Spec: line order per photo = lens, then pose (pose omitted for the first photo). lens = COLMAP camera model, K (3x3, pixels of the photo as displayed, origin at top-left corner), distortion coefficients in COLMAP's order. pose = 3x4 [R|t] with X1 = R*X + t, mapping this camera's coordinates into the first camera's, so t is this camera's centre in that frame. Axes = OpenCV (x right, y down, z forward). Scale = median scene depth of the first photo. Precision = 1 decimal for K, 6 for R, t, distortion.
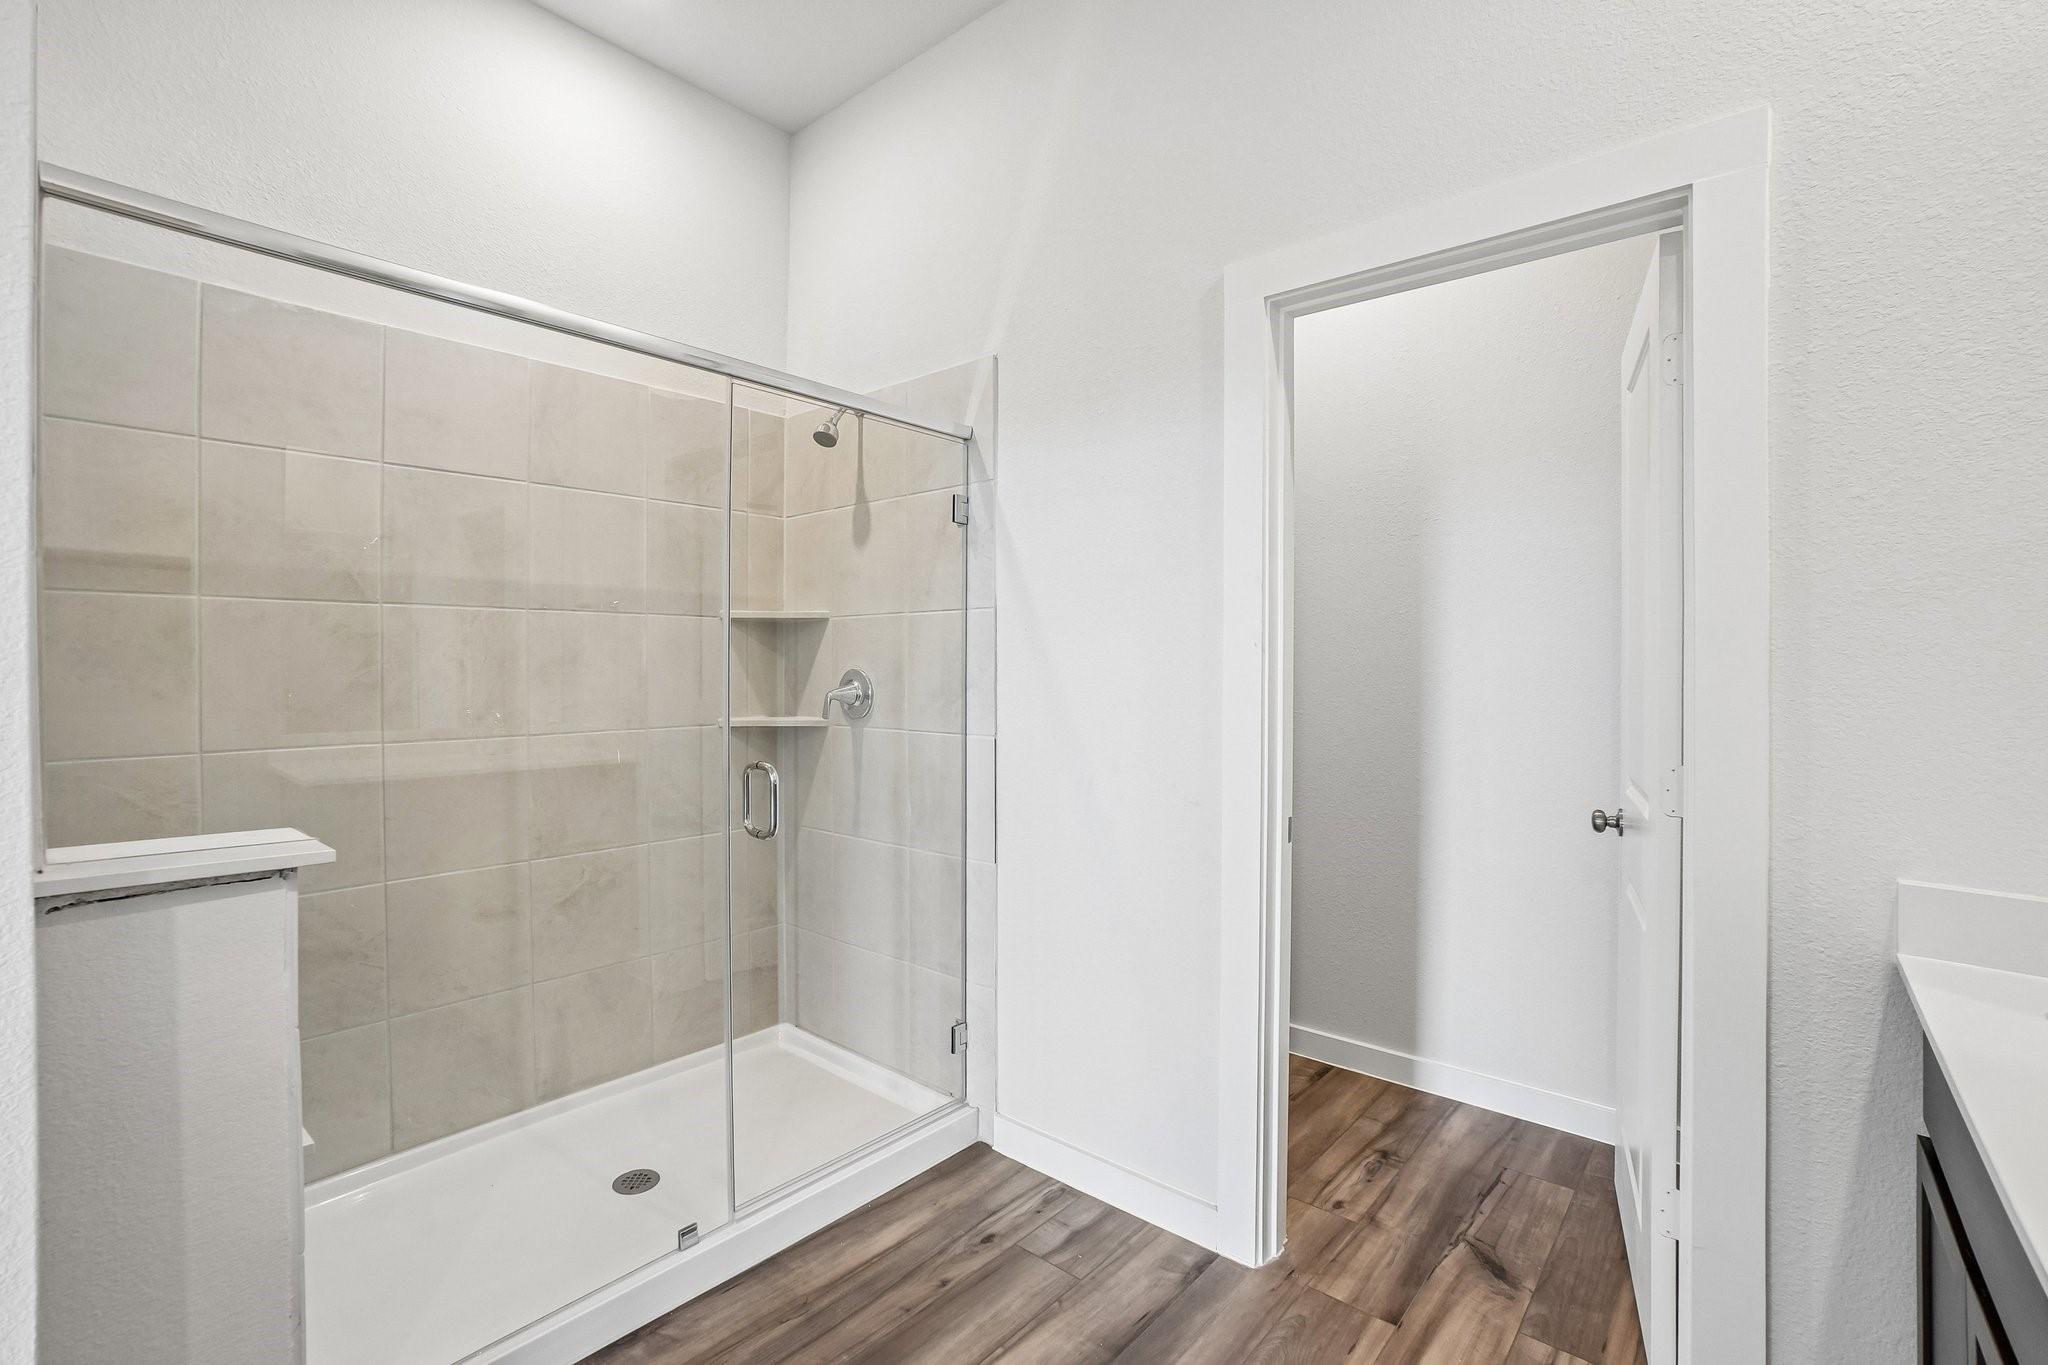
lens RADIAL K [[928.1, 0, 1028.6], [0, 928.1, 651.1], [0, 0, 1]] dist [-0.004639, 0.000259]
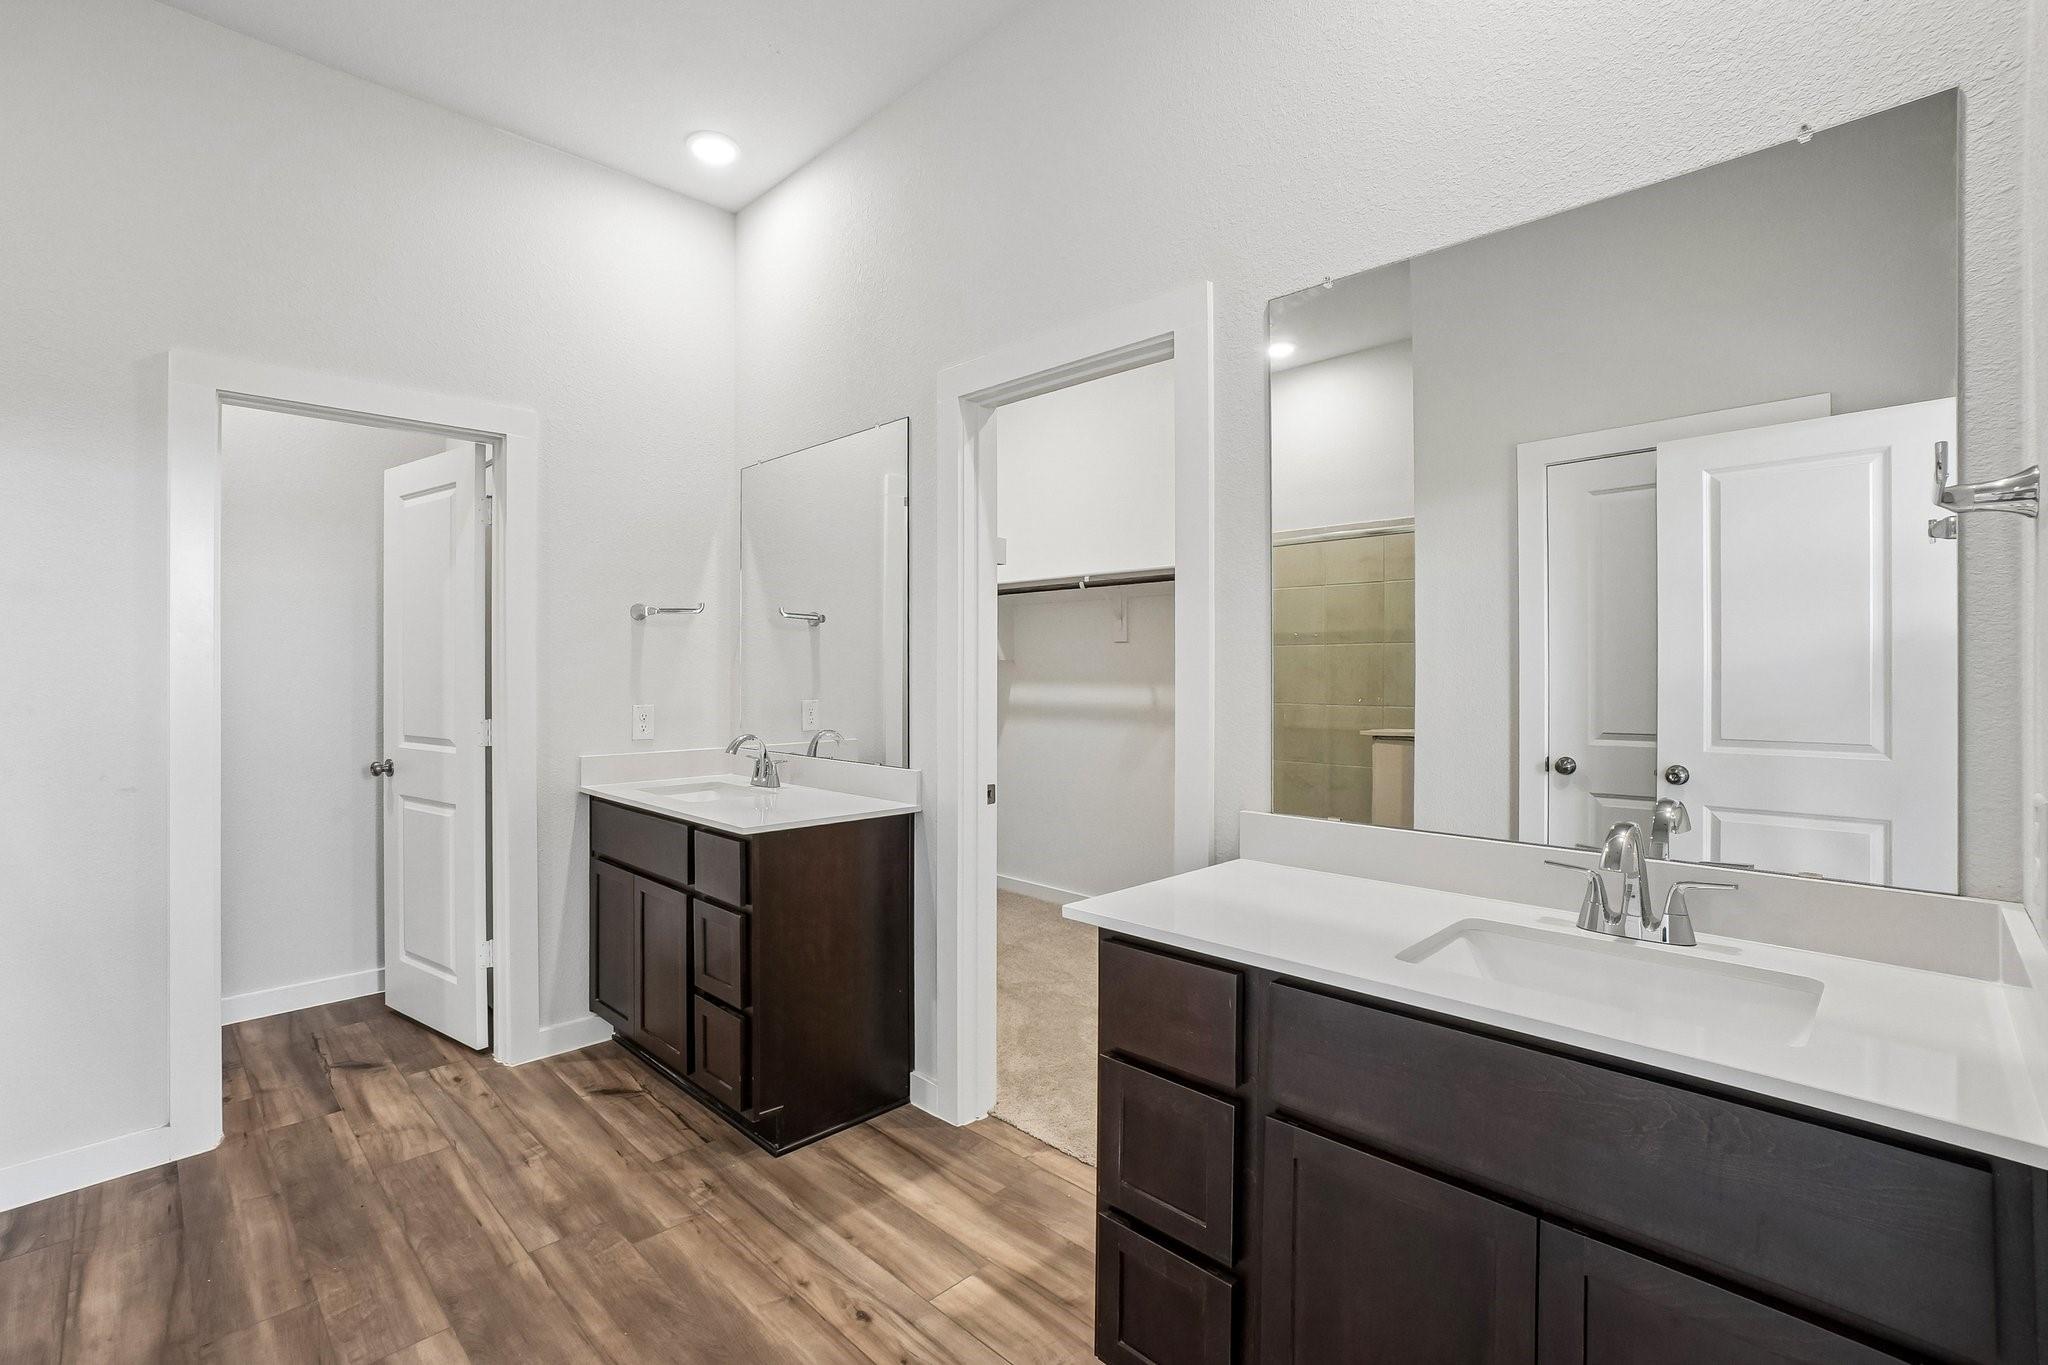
lens RADIAL K [[928.1, 0, 1023.5], [0, 928.1, 669.2], [0, 0, 1]] dist [-0.004639, 0.000259]
pose [[0.071721, -0.012594, 0.997345, -0.948726], [-0.001063, 0.999919, 0.012703, -0.012272], [-0.997424, -0.001971, 0.071702, -0.204159]]
